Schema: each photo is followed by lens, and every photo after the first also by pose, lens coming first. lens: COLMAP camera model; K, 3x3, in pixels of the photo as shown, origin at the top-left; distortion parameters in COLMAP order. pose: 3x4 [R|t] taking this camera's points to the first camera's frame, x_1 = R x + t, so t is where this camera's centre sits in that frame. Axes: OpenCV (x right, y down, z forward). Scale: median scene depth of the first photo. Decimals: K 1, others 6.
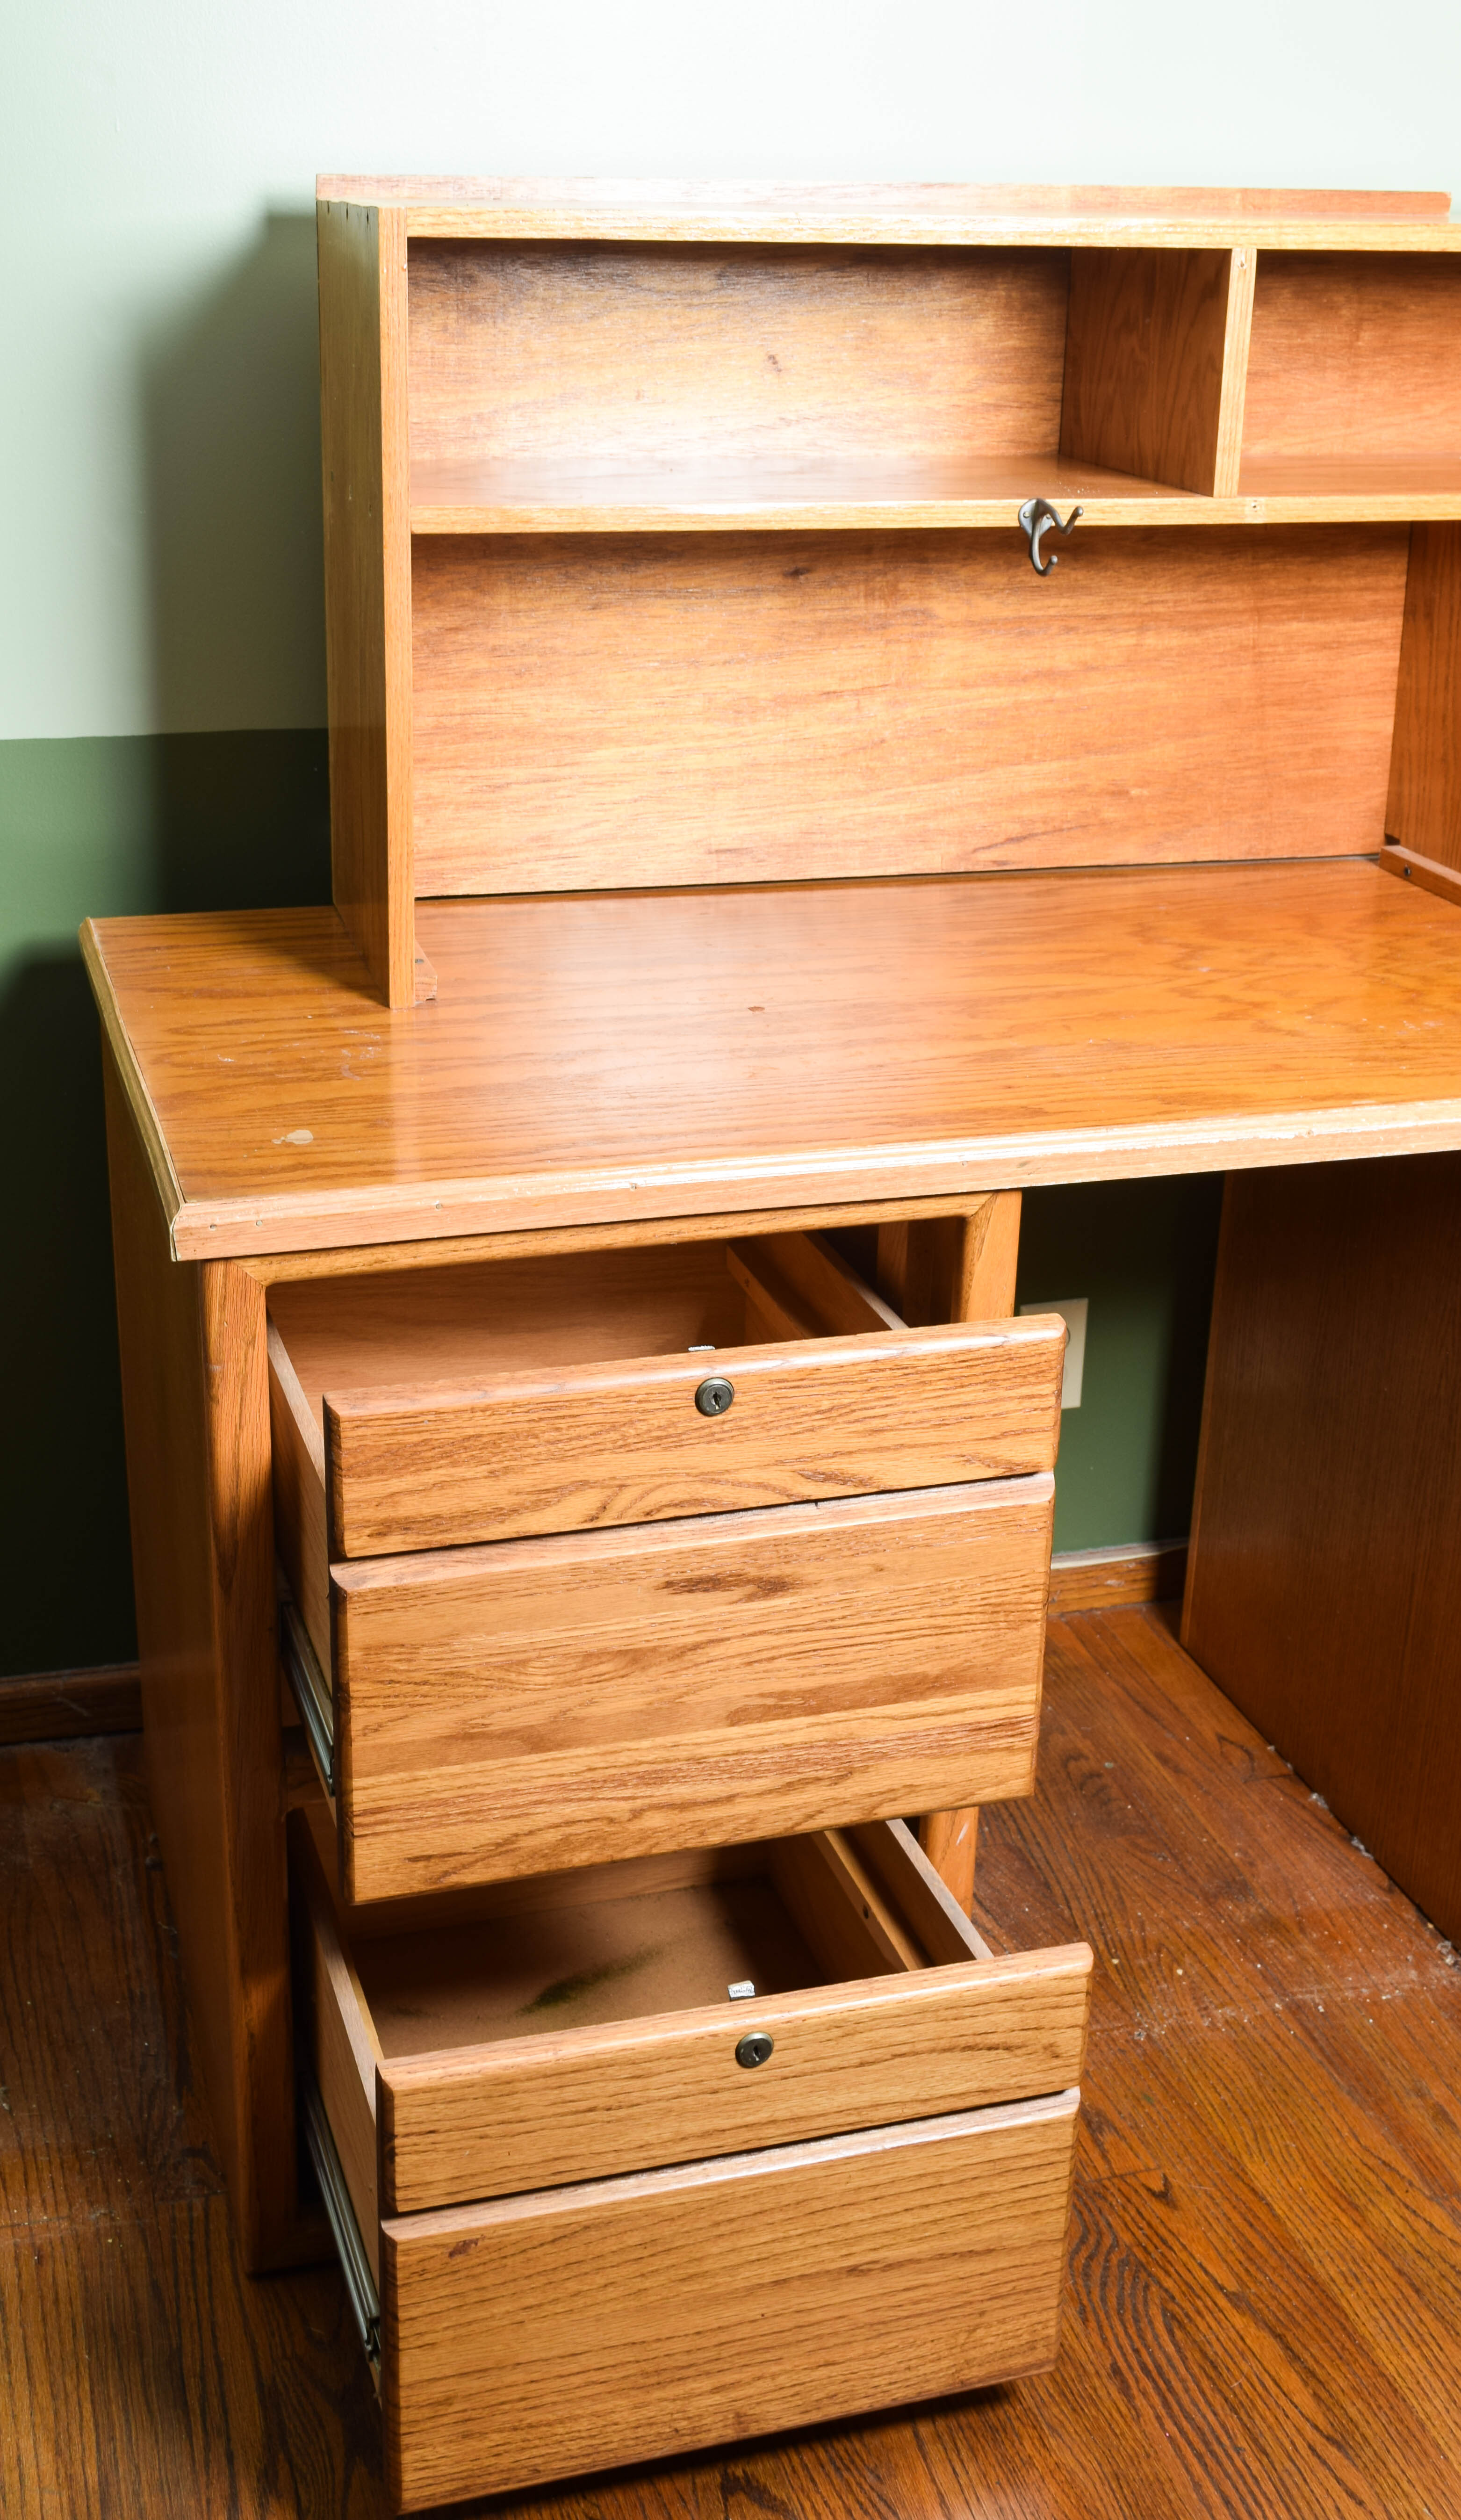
lens RADIAL K [[2768.8, 0, 649.3], [0, 2768.8, 1186.4], [0, 0, 1]] dist [-0.025492, 0.000000]
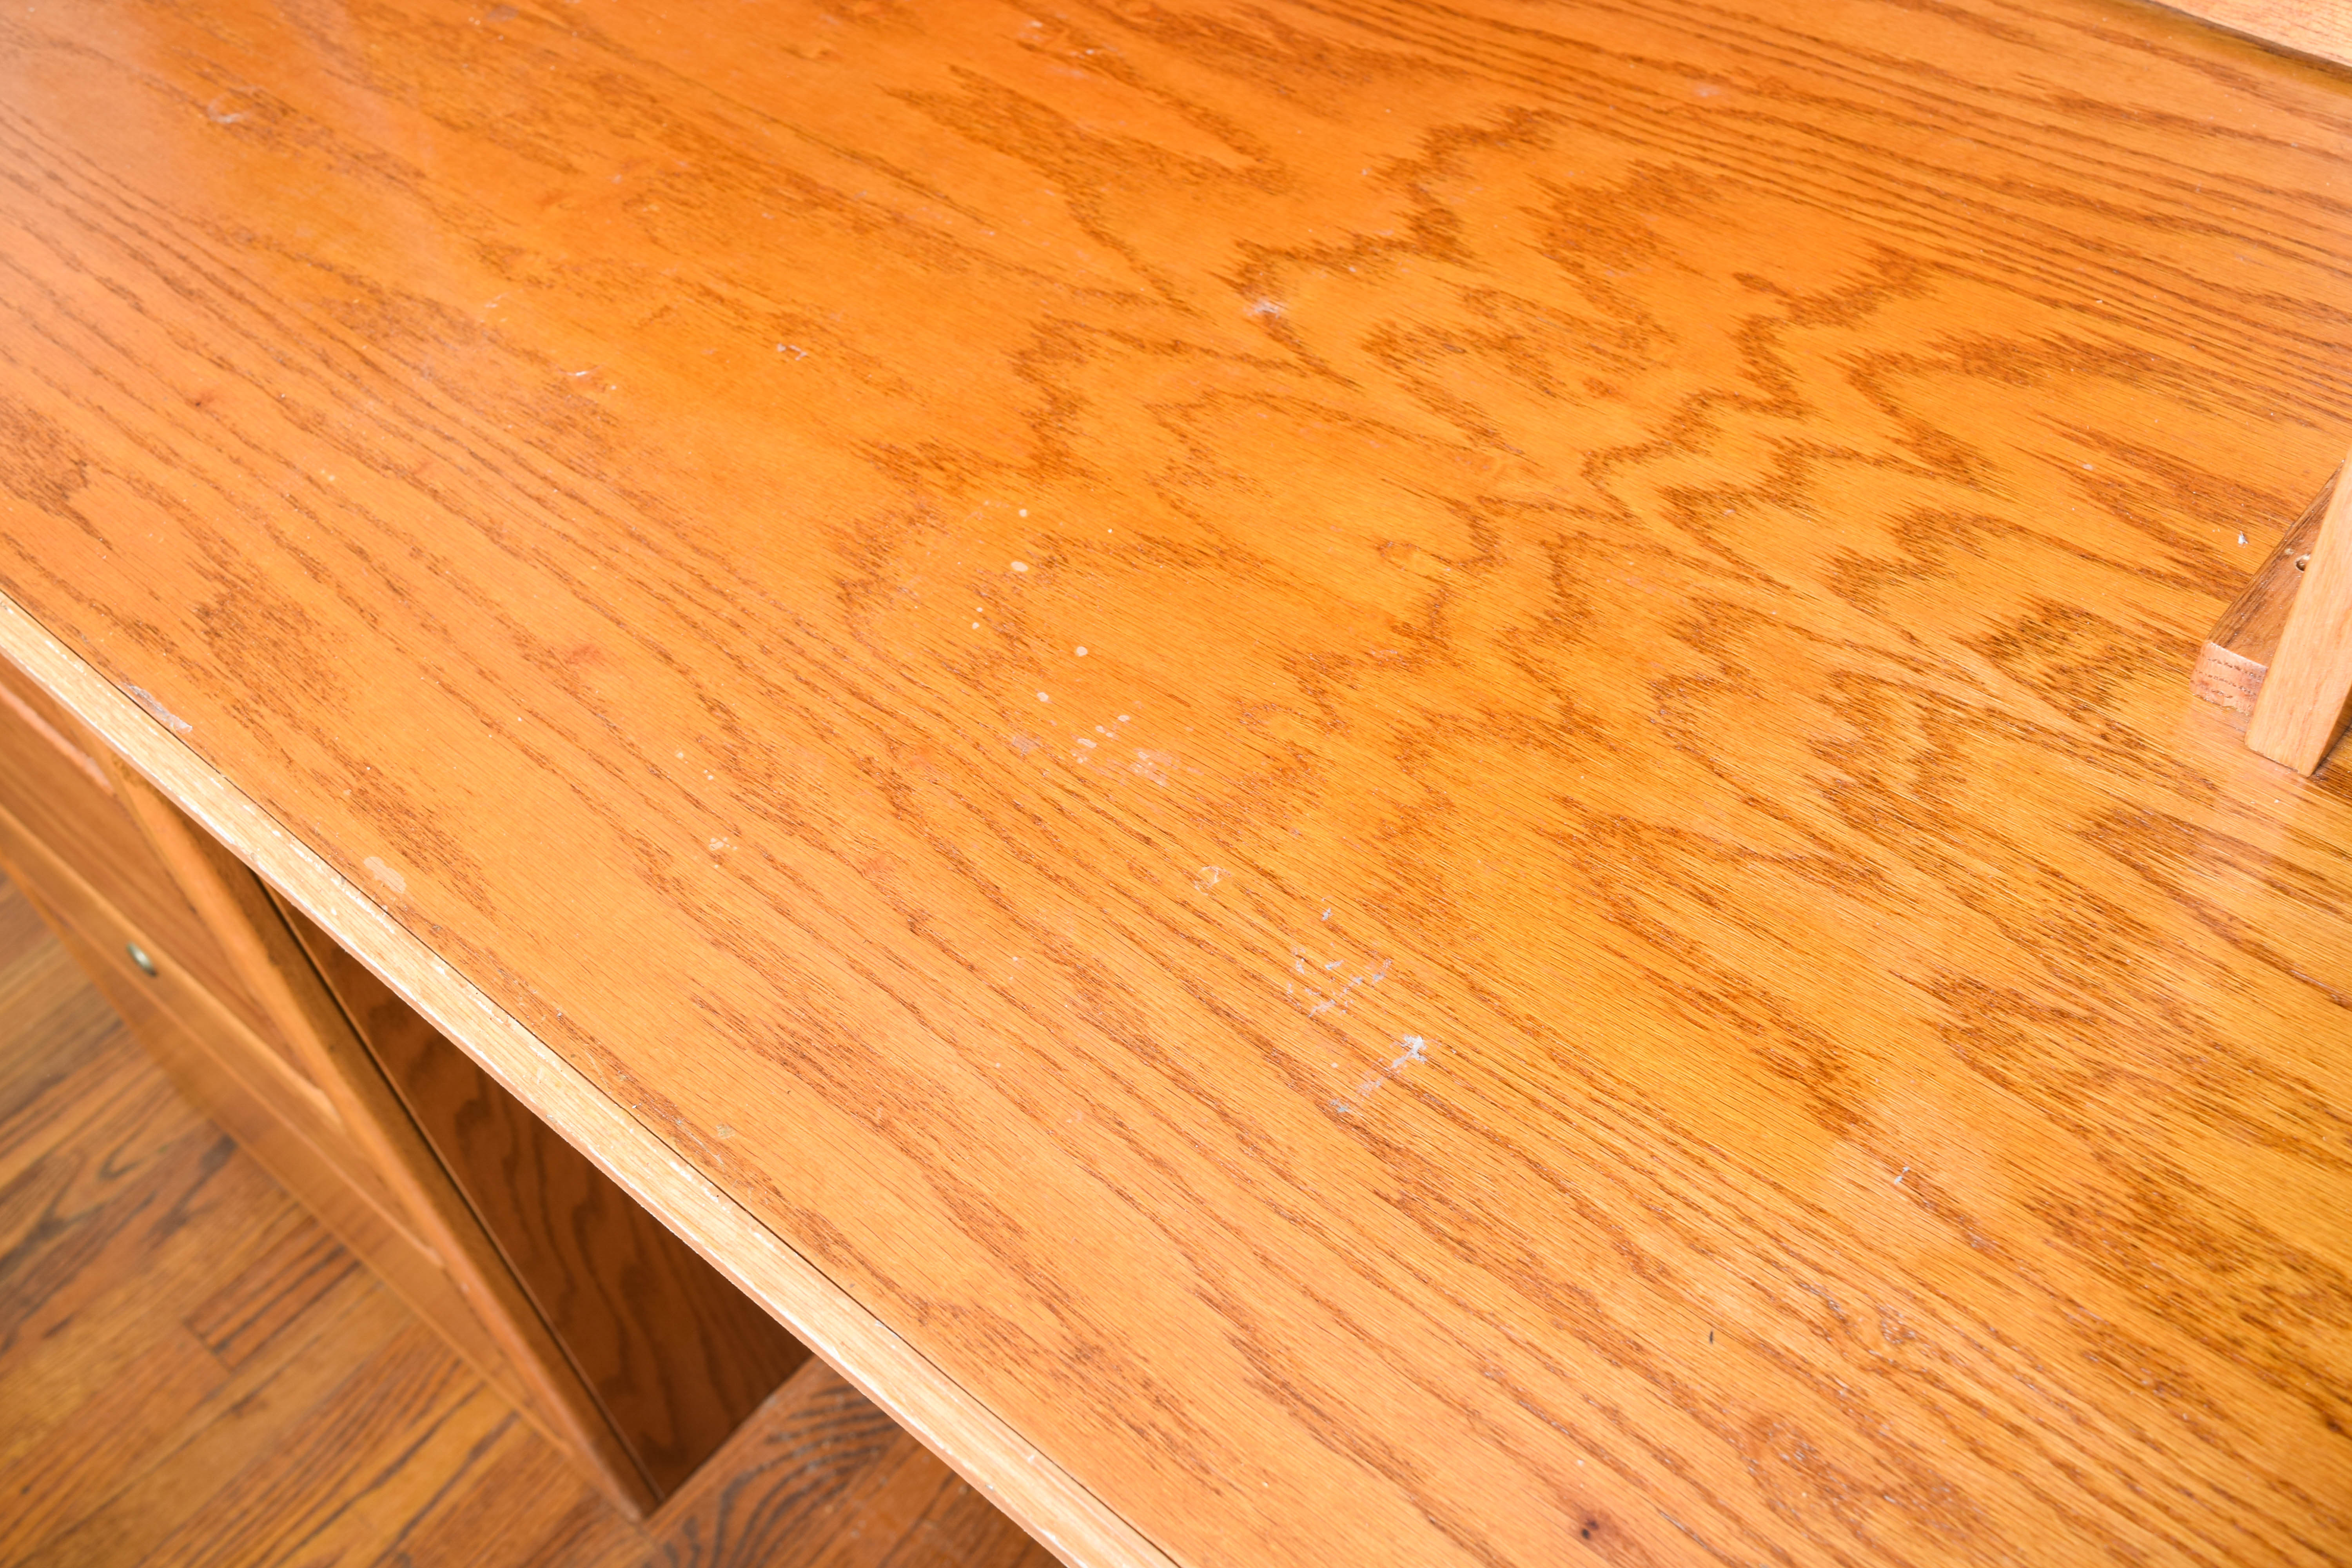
lens RADIAL K [[2278.8, 0, 1198.6], [0, 2278.8, 769.1], [0, 0, 1]] dist [-0.020686, 0.000000]
pose [[0.546743, 0.580599, -0.603304, 0.430831], [-0.195849, 0.789226, 0.582036, -0.215325], [0.814073, -0.200067, 0.545214, 0.777191]]
